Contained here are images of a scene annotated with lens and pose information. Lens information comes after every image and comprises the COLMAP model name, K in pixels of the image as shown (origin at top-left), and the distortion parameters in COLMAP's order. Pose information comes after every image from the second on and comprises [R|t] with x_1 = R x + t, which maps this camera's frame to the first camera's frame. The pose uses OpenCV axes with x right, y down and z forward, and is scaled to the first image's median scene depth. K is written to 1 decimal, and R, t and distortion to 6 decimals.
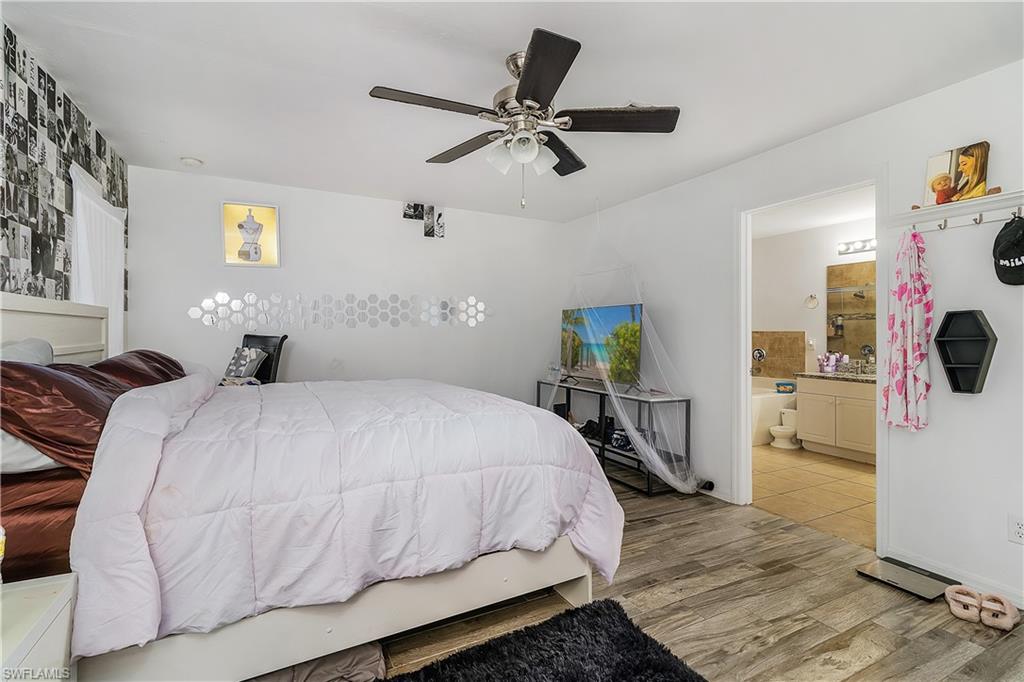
lens RADIAL K [[475.0, 0, 502.7], [0, 475.0, 334.2], [0, 0, 1]] dist [-0.000334, 0.001255]
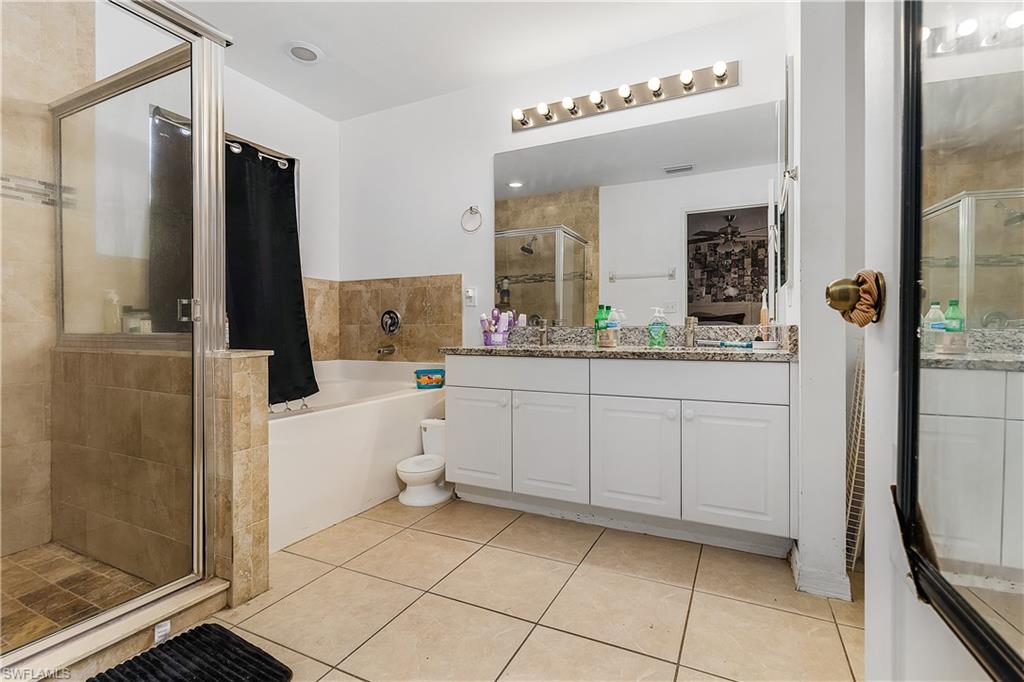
lens RADIAL K [[475.0, 0, 514.9], [0, 475.0, 336.4], [0, 0, 1]] dist [-0.000334, 0.001255]
pose [[0.792868, -0.011224, 0.609290, 0.367312], [0.005273, 0.999919, 0.011558, 0.063711], [-0.609370, -0.005951, 0.792863, 0.552552]]
